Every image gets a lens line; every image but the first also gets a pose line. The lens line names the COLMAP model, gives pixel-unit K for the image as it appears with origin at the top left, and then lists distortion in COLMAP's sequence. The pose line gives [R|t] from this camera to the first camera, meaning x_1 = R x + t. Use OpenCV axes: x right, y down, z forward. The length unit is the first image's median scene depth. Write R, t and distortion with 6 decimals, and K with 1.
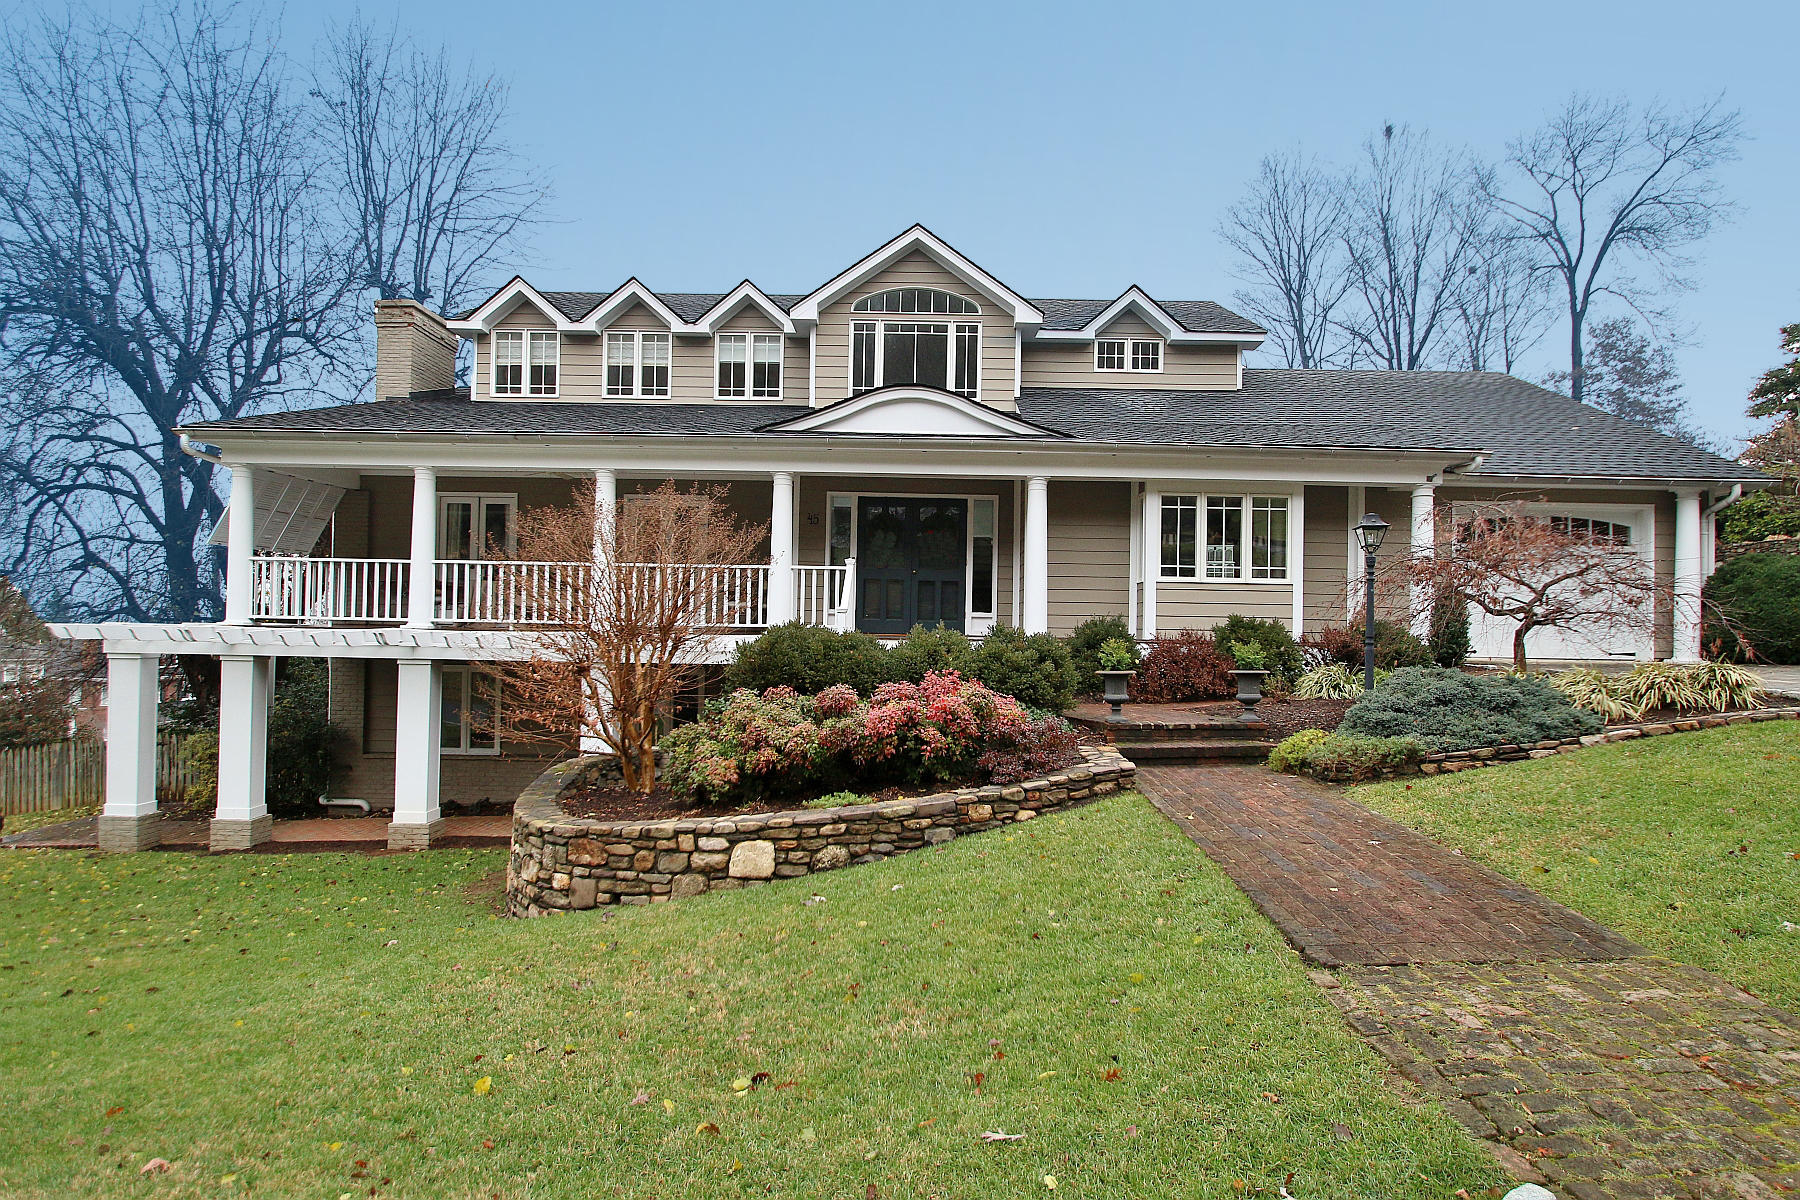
lens RADIAL K [[992.4, 0, 890.4], [0, 992.4, 545.5], [0, 0, 1]] dist [-0.006749, -0.004642]
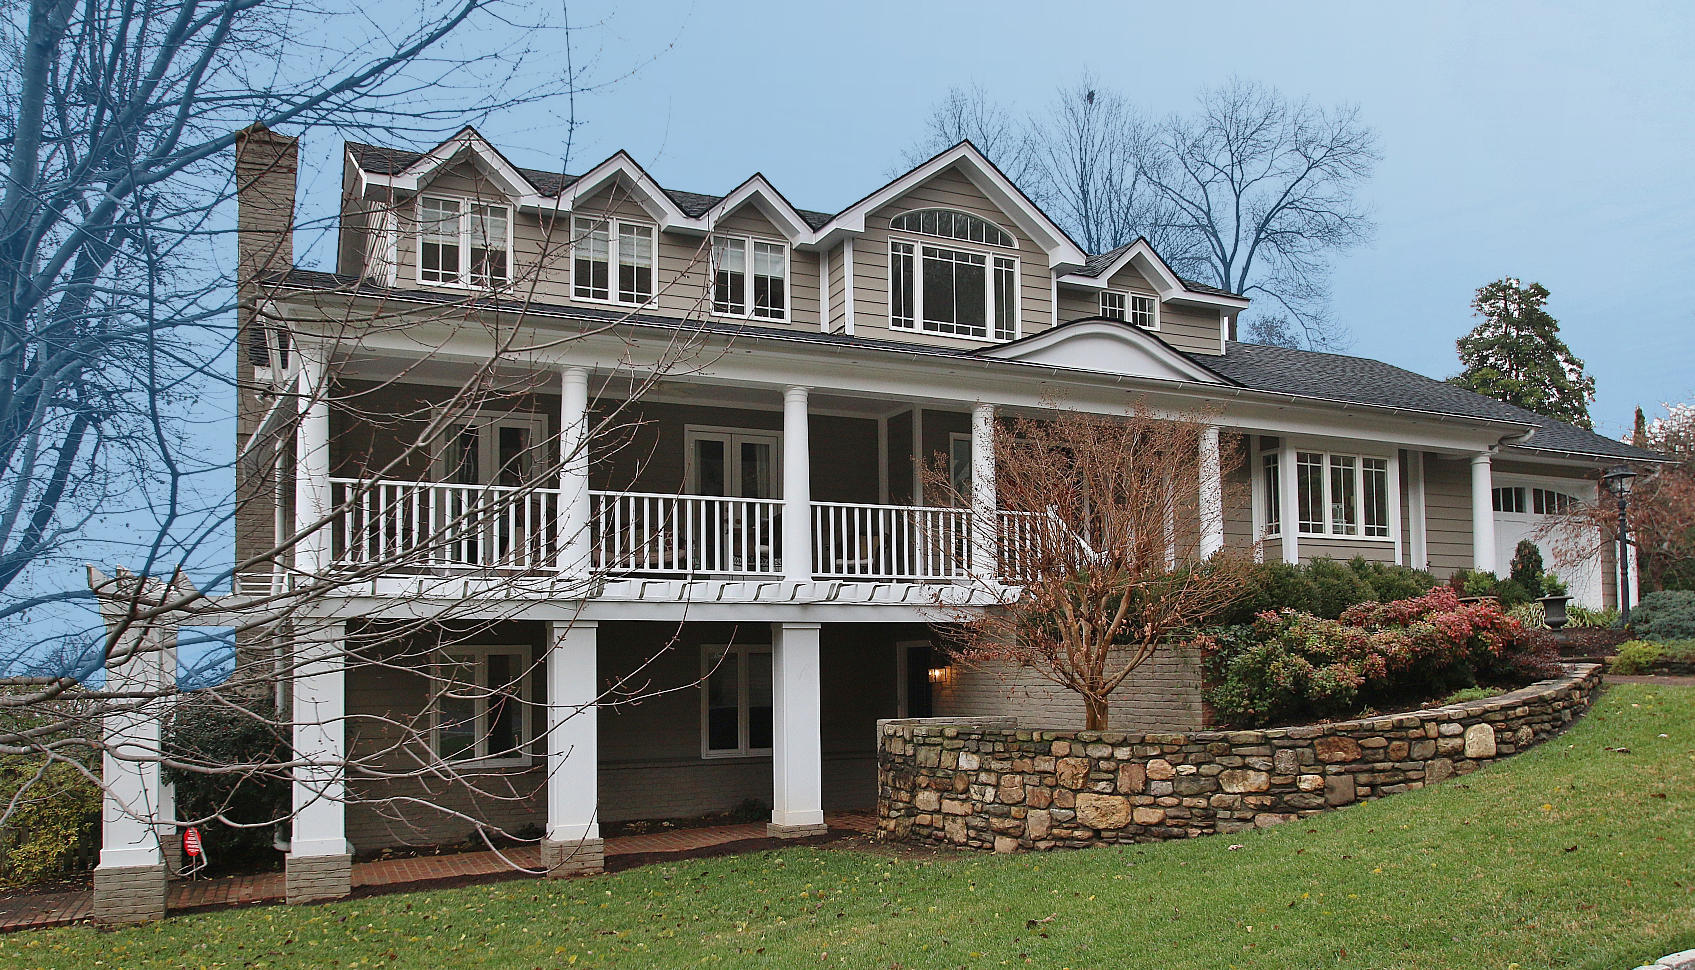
lens RADIAL K [[1327.6, 0, 847.4], [0, 1327.6, 491.9], [0, 0, 1]] dist [-0.037236, 0.005150]
pose [[0.897400, 0.033101, 0.439974, -0.573935], [-0.010853, 0.998536, -0.052987, 0.052549], [-0.441084, 0.042776, 0.896446, 0.002041]]
